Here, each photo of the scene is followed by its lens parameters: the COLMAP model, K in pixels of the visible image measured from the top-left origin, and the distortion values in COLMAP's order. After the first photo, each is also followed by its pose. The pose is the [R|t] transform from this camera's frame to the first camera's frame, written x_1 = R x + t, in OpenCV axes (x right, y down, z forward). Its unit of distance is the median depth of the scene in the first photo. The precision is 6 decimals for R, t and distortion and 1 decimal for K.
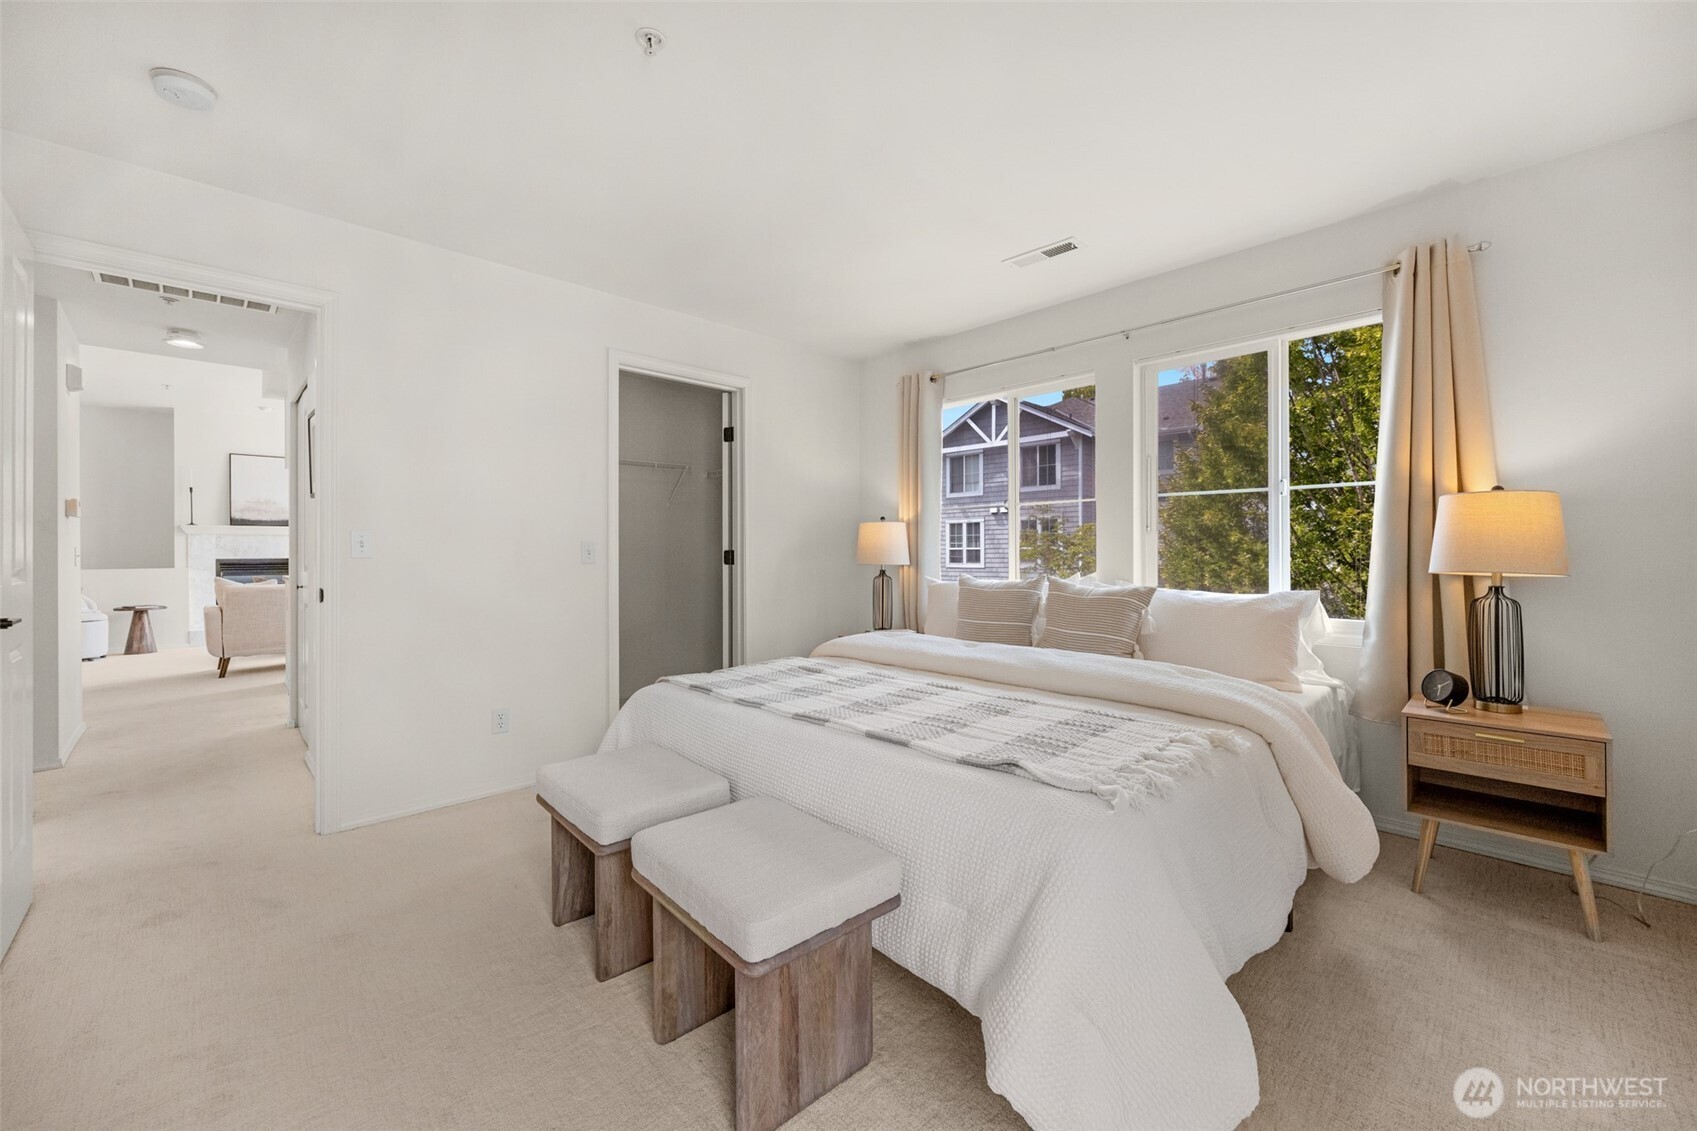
lens RADIAL K [[703.0, 0, 850.4], [0, 703.0, 549.9], [0, 0, 1]] dist [0.004053, 0.000458]
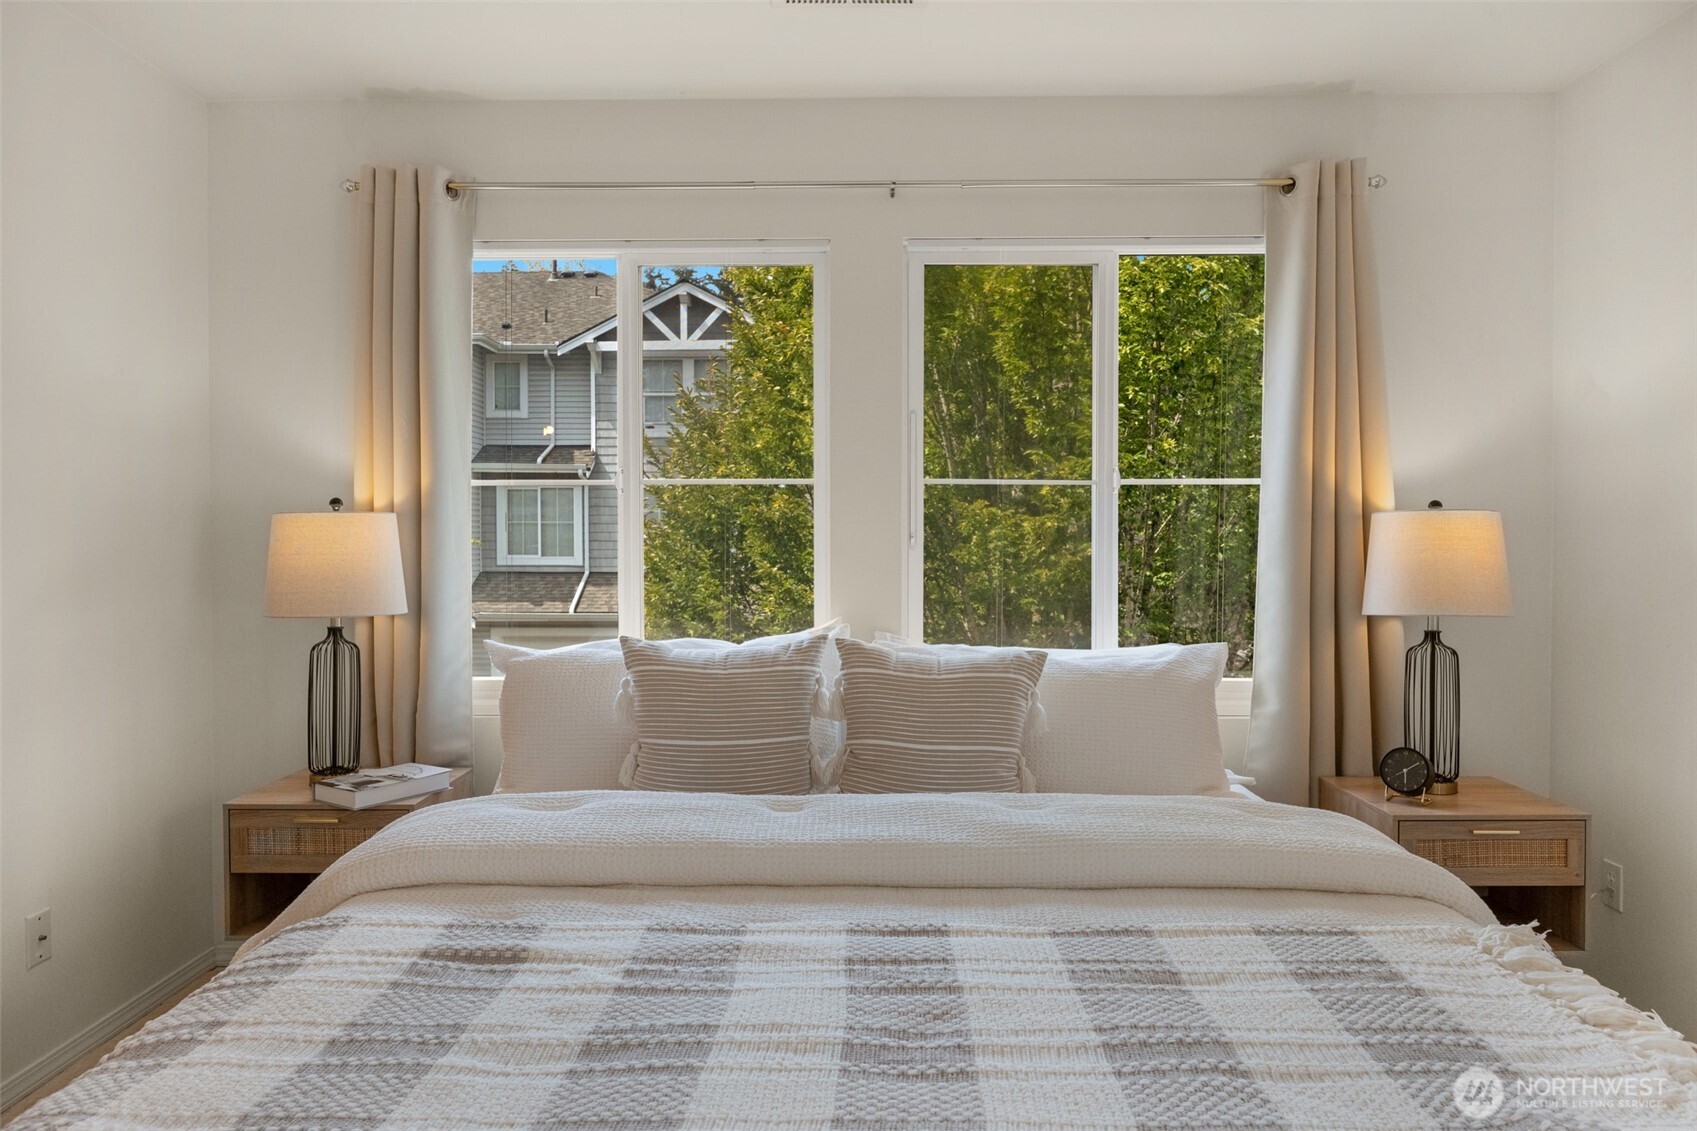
lens RADIAL K [[1117.4, 0, 848.5], [0, 1117.4, 565.5], [0, 0, 1]] dist [-0.004056, -0.001004]
pose [[0.691647, -0.019065, 0.721984, -0.218013], [-0.002939, 0.999569, 0.029211, -0.028716], [-0.722230, -0.022326, 0.691293, 0.334109]]
